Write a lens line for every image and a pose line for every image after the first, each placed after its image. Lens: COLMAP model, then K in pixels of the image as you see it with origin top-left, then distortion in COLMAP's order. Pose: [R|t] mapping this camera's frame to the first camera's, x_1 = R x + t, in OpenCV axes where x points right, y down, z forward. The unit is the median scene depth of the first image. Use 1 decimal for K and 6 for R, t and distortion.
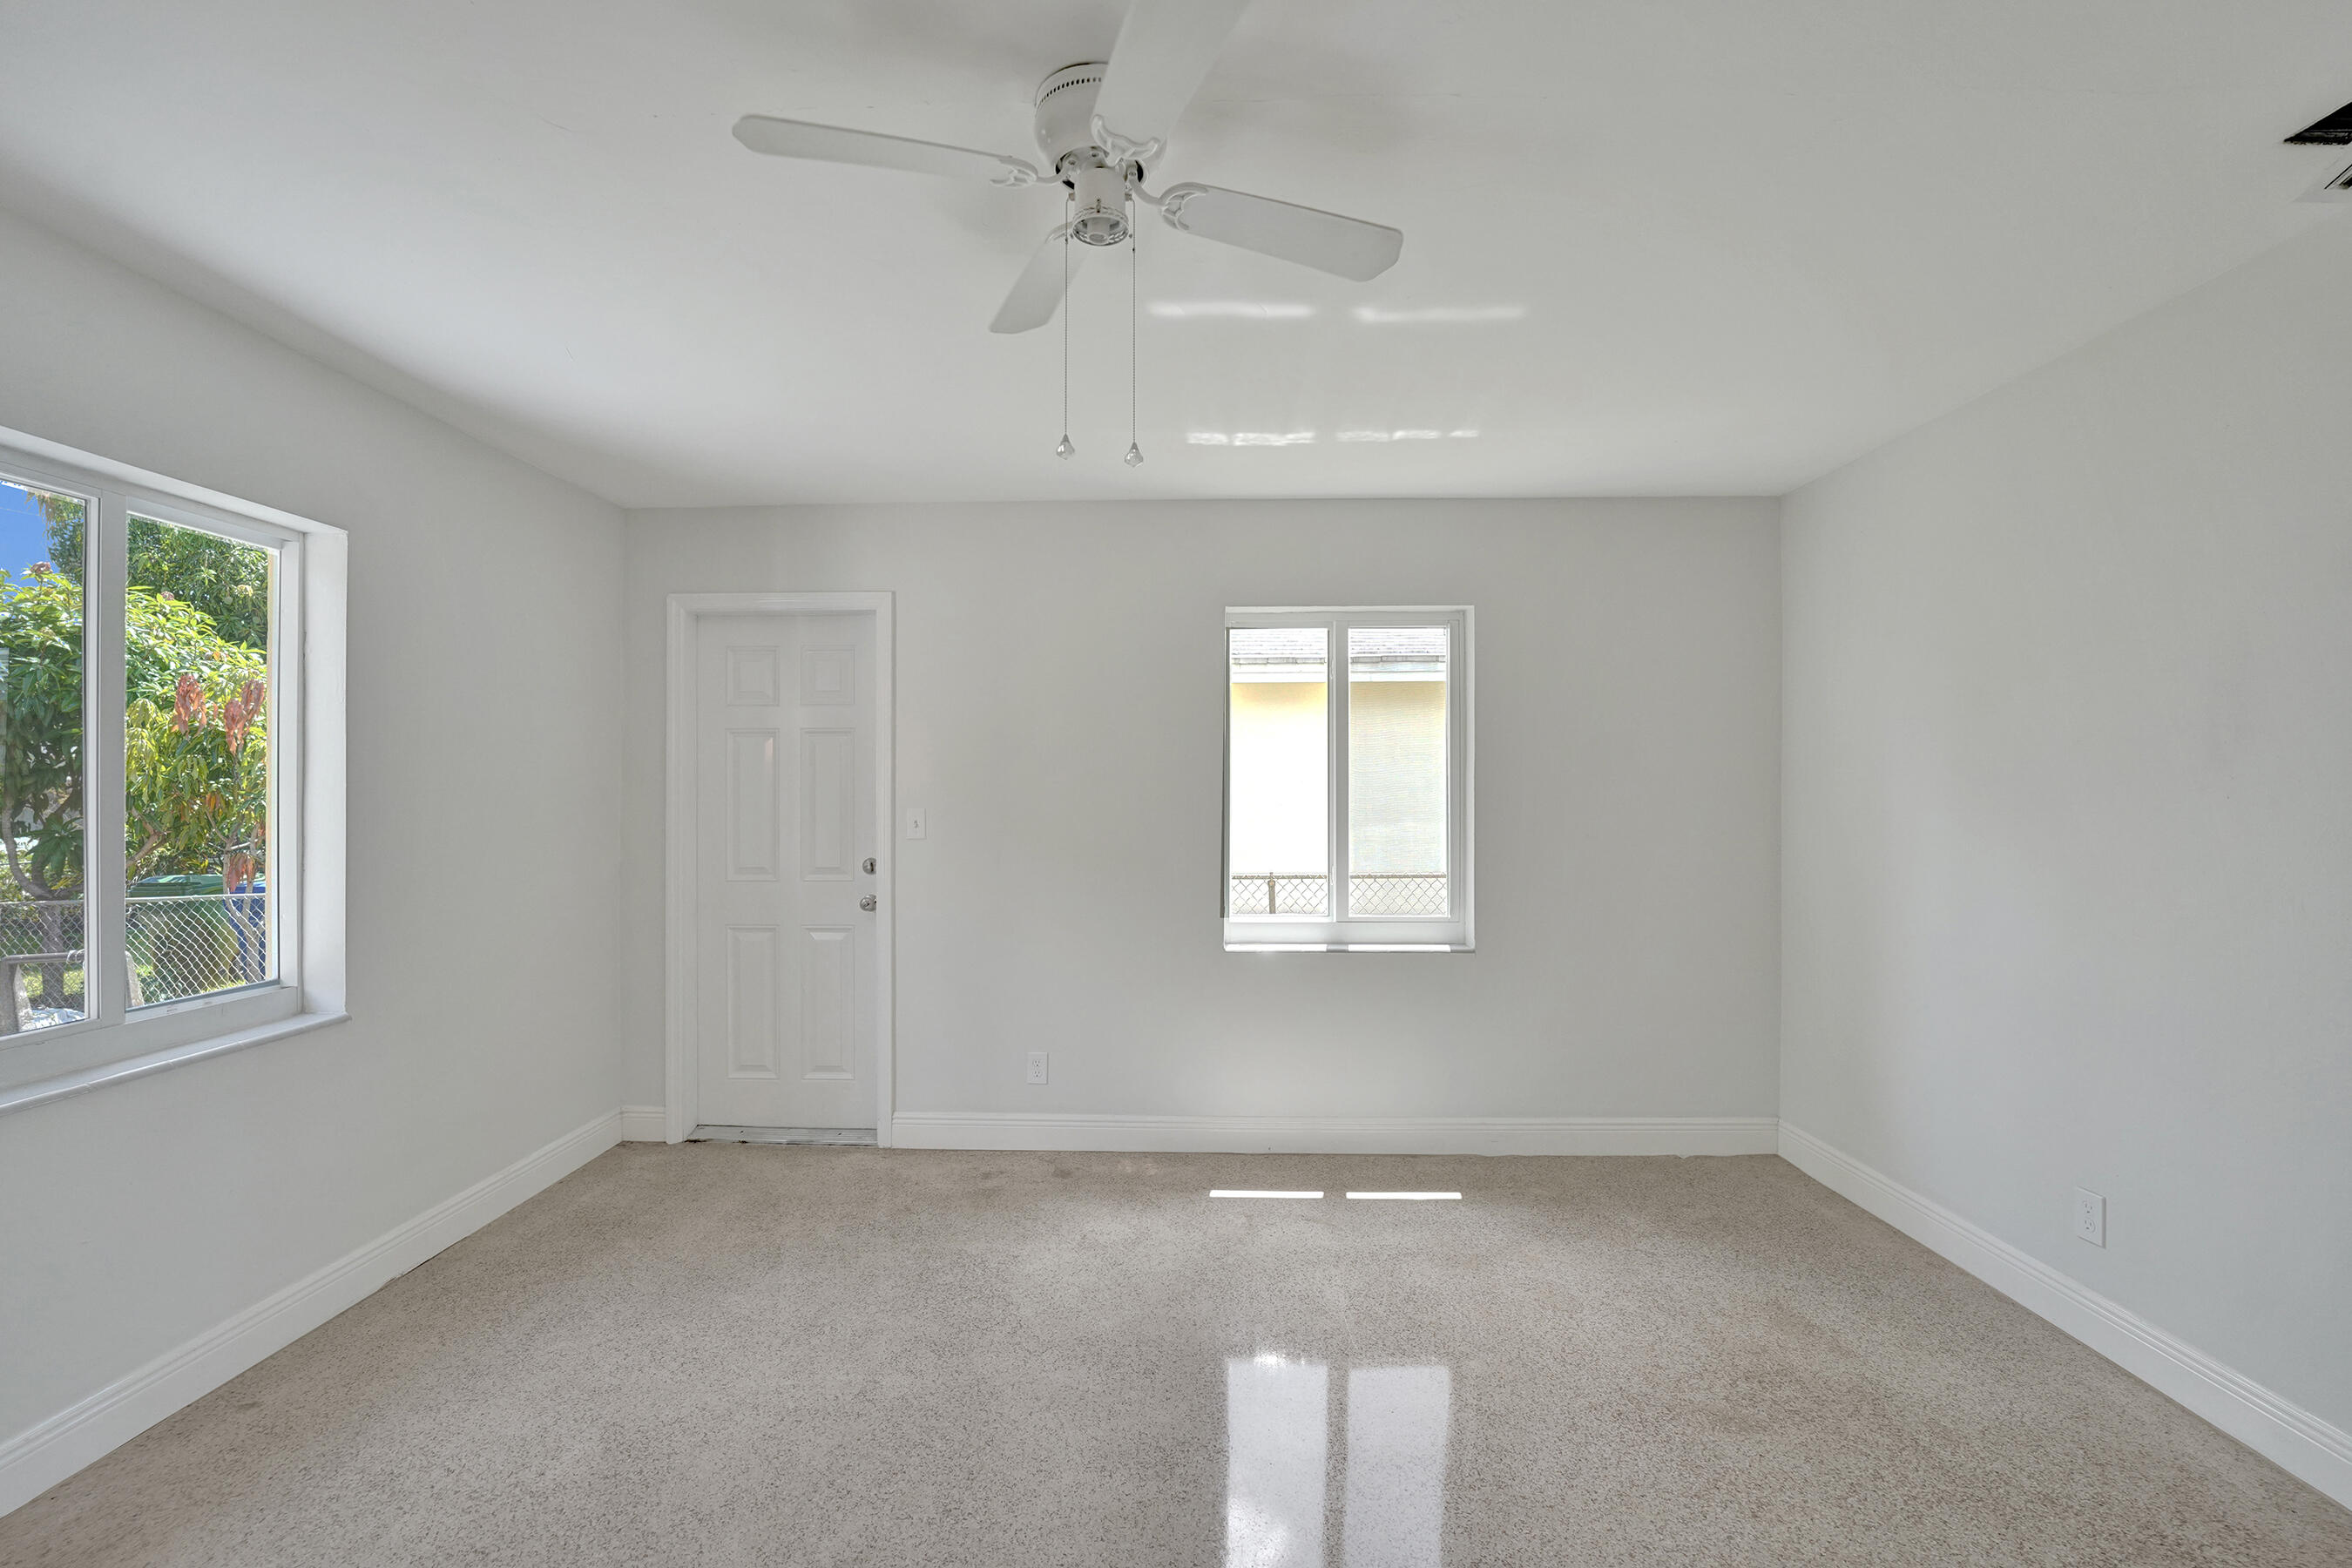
lens RADIAL K [[982.3, 0, 1180.9], [0, 982.3, 770.8], [0, 0, 1]] dist [-0.024884, 0.002910]
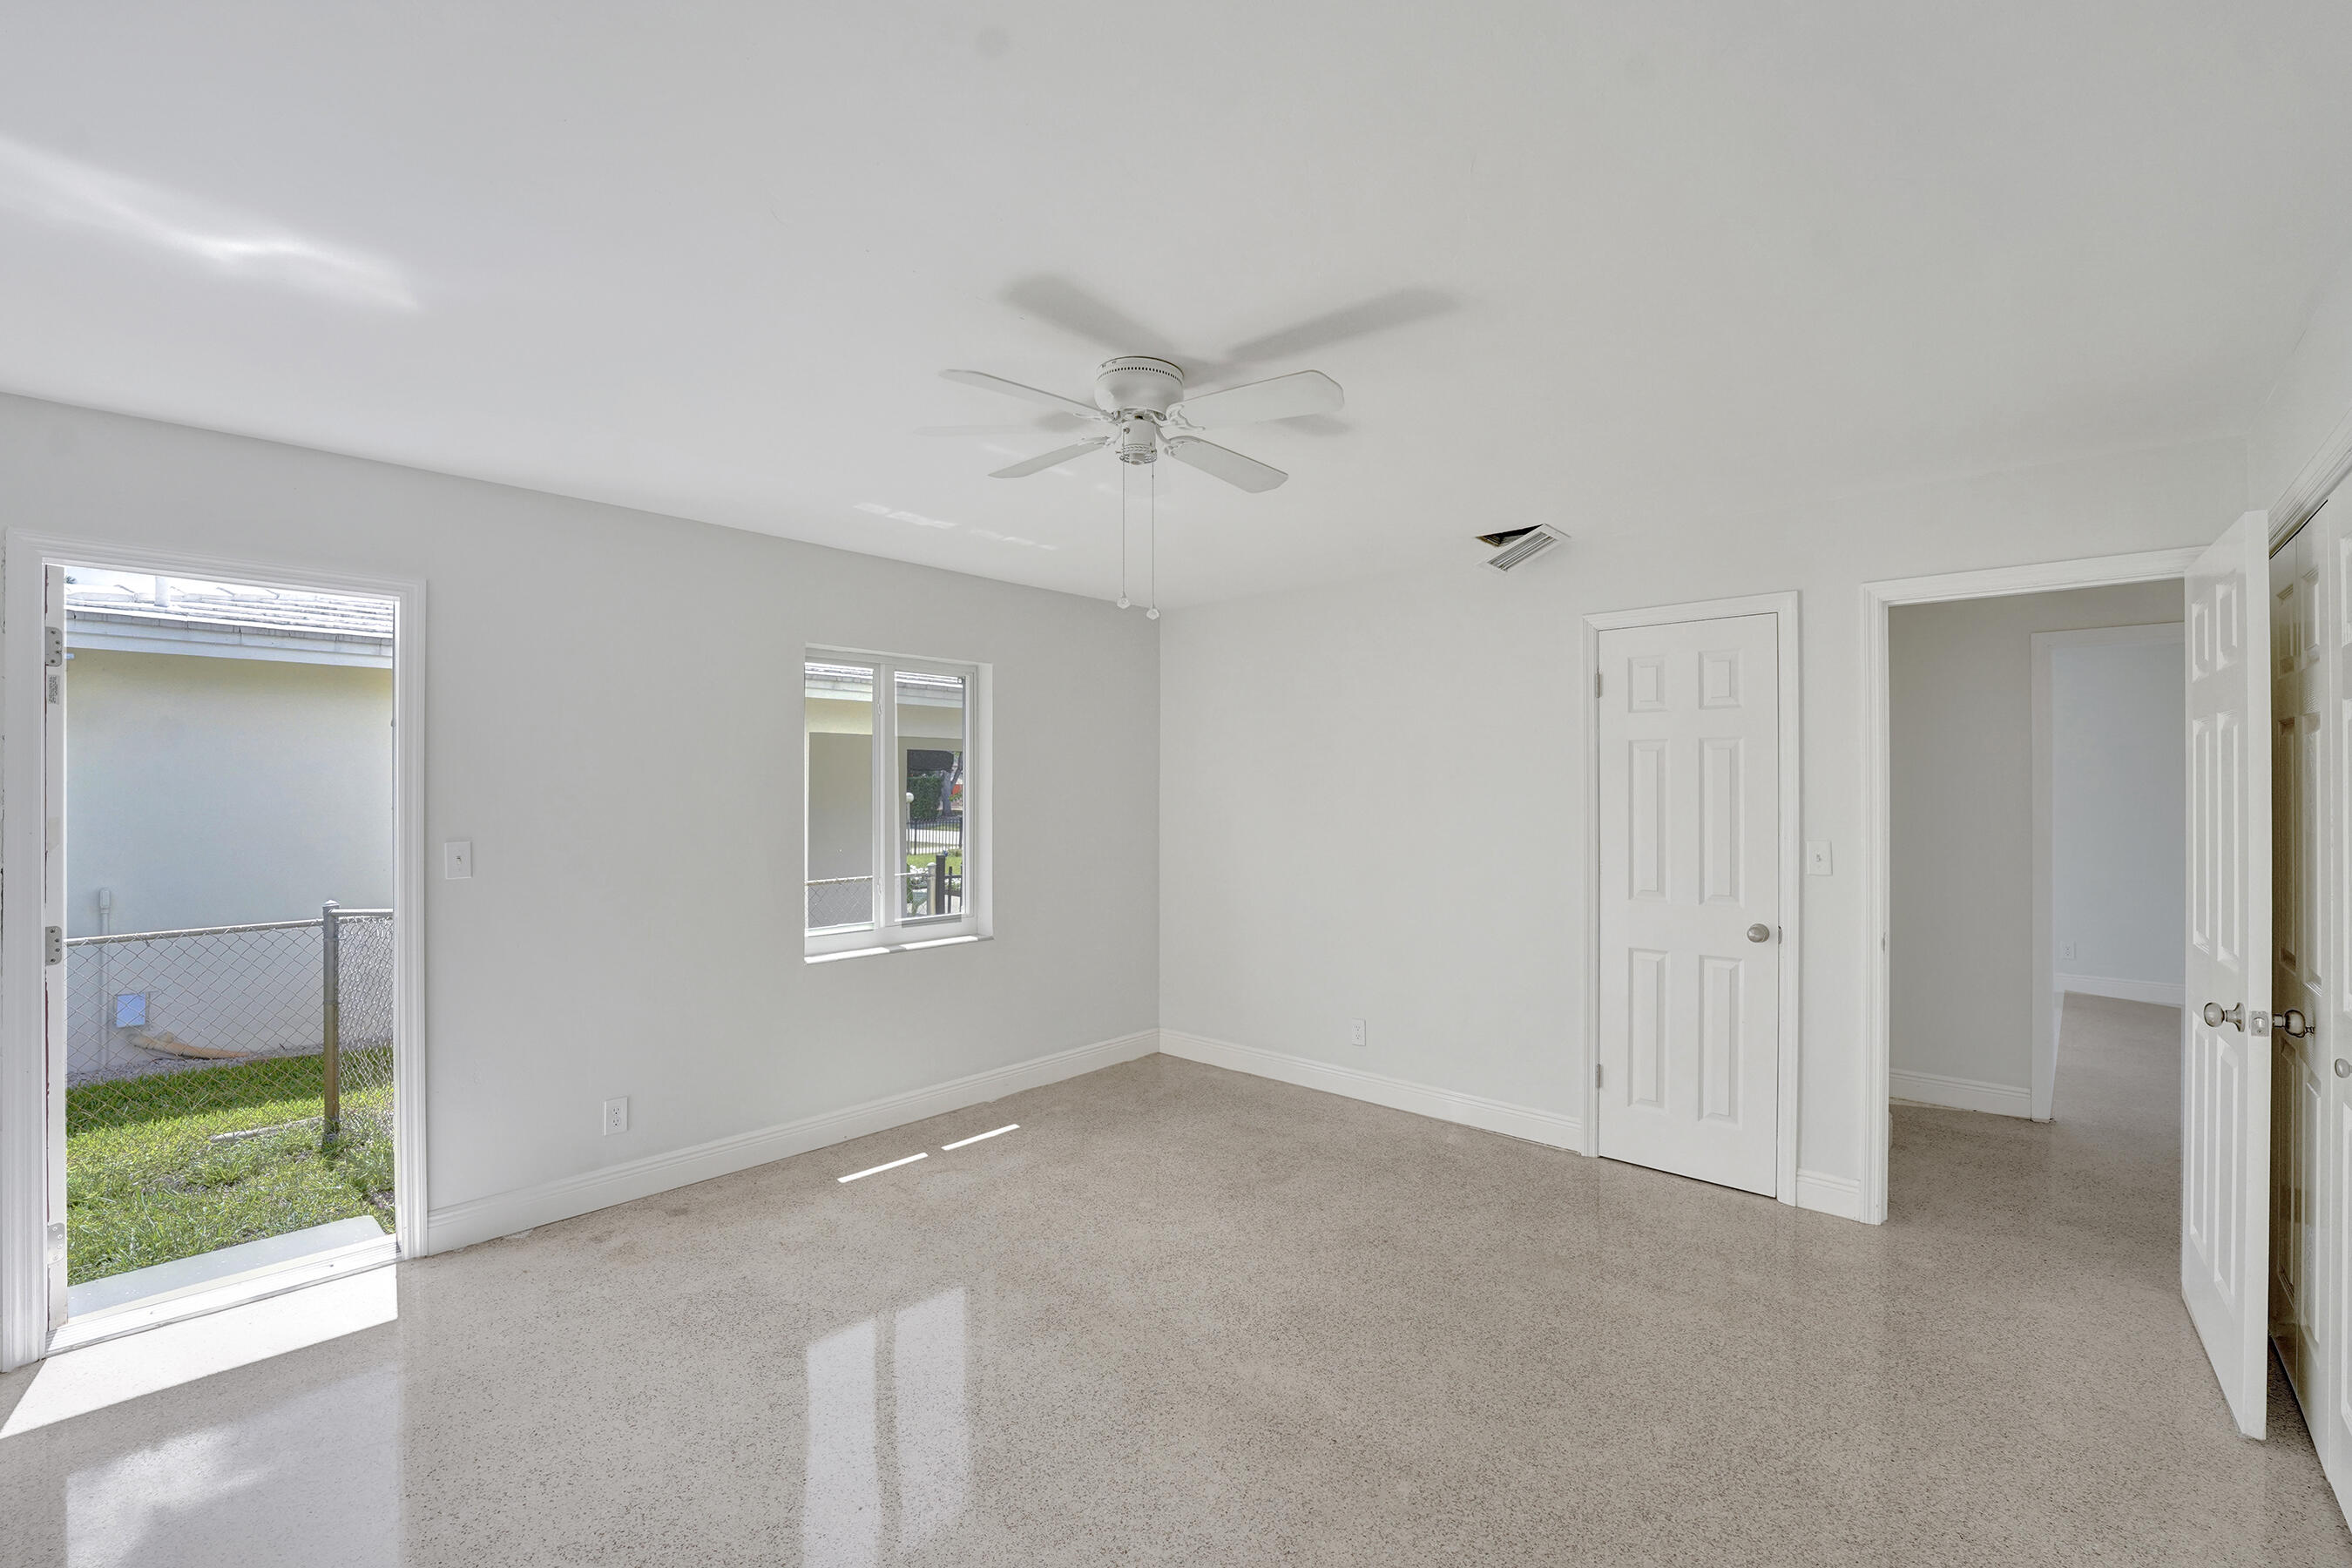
lens RADIAL K [[982.3, 0, 1188.1], [0, 982.3, 763.7], [0, 0, 1]] dist [-0.024884, 0.002910]
pose [[0.648812, 0.021233, 0.760653, -0.511521], [-0.015181, 0.999773, -0.014959, -0.026092], [-0.760798, -0.001842, 0.648986, -0.012423]]
